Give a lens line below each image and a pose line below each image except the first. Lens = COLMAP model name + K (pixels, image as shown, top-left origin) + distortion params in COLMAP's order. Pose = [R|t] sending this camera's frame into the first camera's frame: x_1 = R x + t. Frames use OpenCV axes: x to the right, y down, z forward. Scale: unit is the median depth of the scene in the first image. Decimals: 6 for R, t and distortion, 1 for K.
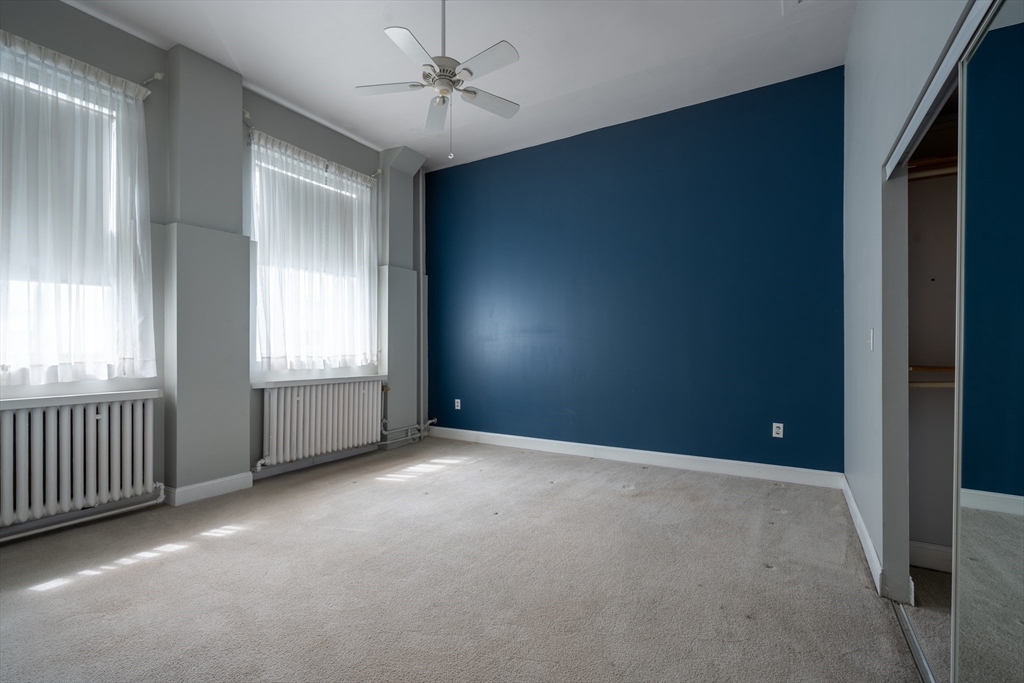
lens RADIAL K [[463.7, 0, 529.1], [0, 463.7, 327.8], [0, 0, 1]] dist [-0.000621, 0.000472]
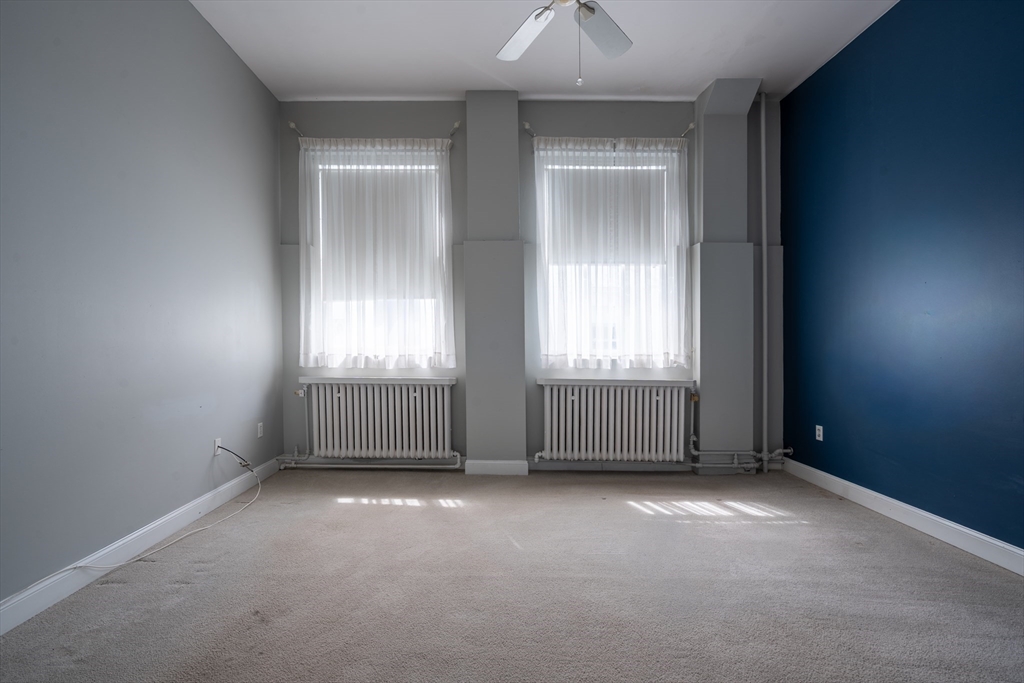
lens RADIAL K [[486.0, 0, 496.6], [0, 486.0, 345.9], [0, 0, 1]] dist [-0.015225, 0.001006]
pose [[0.480673, 0.008703, -0.876857, 0.314662], [0.028922, 0.999249, 0.025771, 0.012237], [0.876423, -0.037748, 0.480061, 0.368143]]
